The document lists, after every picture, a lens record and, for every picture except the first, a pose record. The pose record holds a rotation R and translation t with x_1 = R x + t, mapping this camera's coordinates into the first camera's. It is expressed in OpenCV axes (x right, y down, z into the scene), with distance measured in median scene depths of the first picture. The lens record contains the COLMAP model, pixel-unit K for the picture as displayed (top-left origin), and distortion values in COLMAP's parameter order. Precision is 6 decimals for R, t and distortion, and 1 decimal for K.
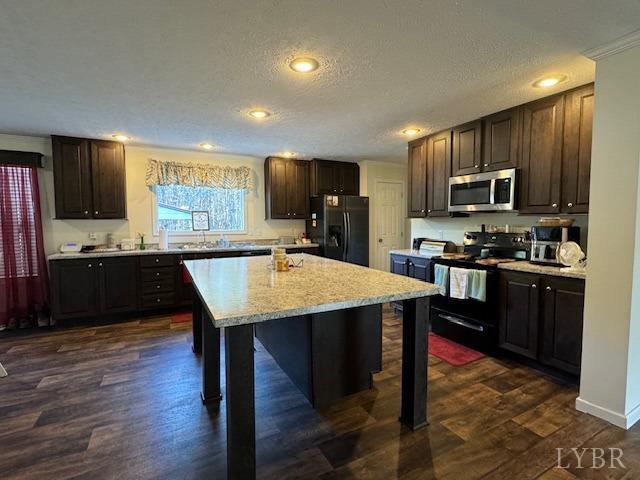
lens RADIAL K [[307.6, 0, 320.0], [0, 307.6, 240.0], [0, 0, 1]] dist [0.001962, 0.000211]
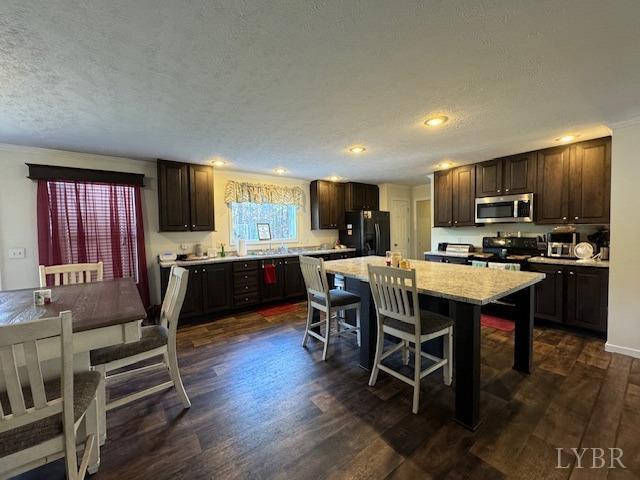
lens RADIAL K [[256.7, 0, 320.0], [0, 256.7, 240.0], [0, 0, 1]] dist [-0.001967, 0.000070]
pose [[0.987382, -0.018222, 0.157305, -0.409407], [0.021667, 0.999561, -0.020210, -0.006194], [-0.156867, 0.023363, 0.987343, -0.029263]]
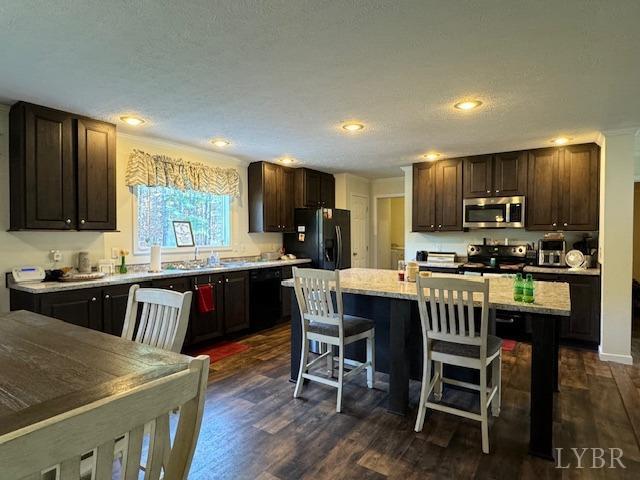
lens RADIAL K [[363.5, 0, 320.0], [0, 363.5, 240.0], [0, 0, 1]] dist [-0.001721, -0.000746]
pose [[0.877625, -0.002976, 0.479338, -0.652068], [0.024151, 0.998985, -0.038016, -0.004142], [-0.478738, 0.044940, 0.876807, 0.038165]]
